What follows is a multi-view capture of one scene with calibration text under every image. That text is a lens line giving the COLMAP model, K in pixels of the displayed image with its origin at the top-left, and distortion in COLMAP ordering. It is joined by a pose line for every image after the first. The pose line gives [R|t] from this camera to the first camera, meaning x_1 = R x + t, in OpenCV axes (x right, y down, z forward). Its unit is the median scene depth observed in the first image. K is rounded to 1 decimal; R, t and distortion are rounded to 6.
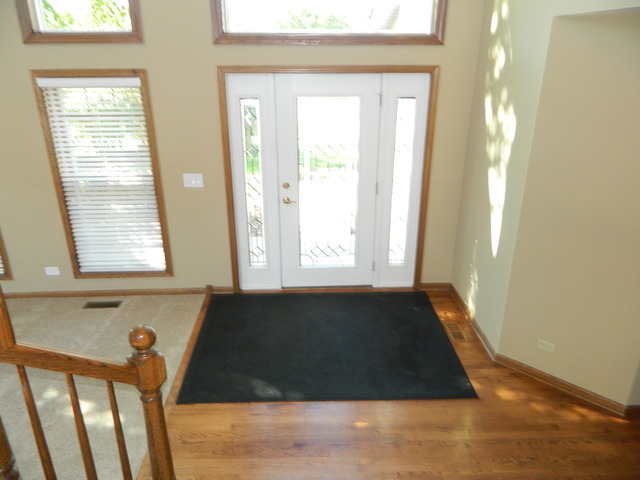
lens RADIAL K [[474.0, 0, 319.3], [0, 474.0, 236.8], [0, 0, 1]] dist [0.007419, -0.009242]
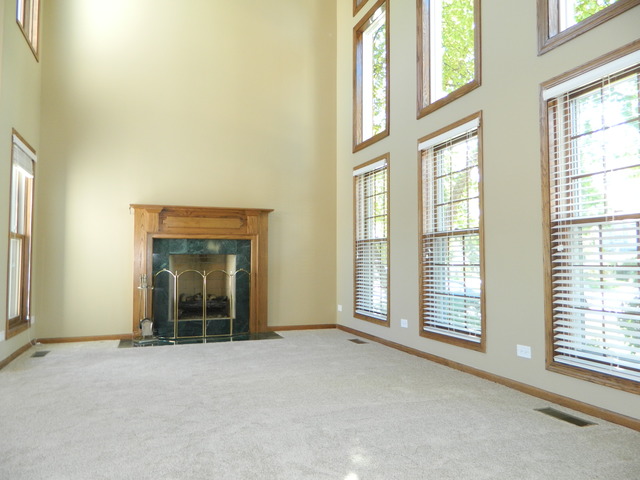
lens RADIAL K [[474.0, 0, 307.3], [0, 474.0, 234.8], [0, 0, 1]] dist [0.007419, -0.009242]
pose [[0.290922, -0.048607, -0.955511, 0.041902], [-0.352028, 0.923210, -0.154145, 0.138396], [0.889630, 0.381210, 0.251471, 0.465649]]
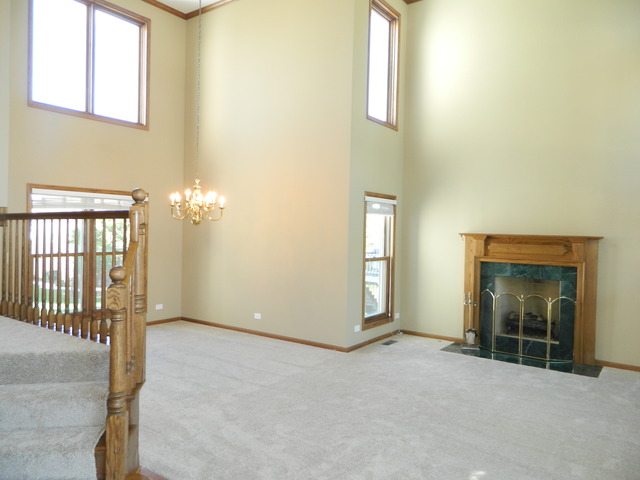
lens RADIAL K [[474.0, 0, 317.6], [0, 474.0, 237.8], [0, 0, 1]] dist [0.007419, -0.009242]
pose [[-0.626246, 0.020644, -0.779352, 0.182283], [-0.295843, 0.918588, 0.262055, -0.218995], [0.721313, 0.394677, -0.569155, 0.879445]]
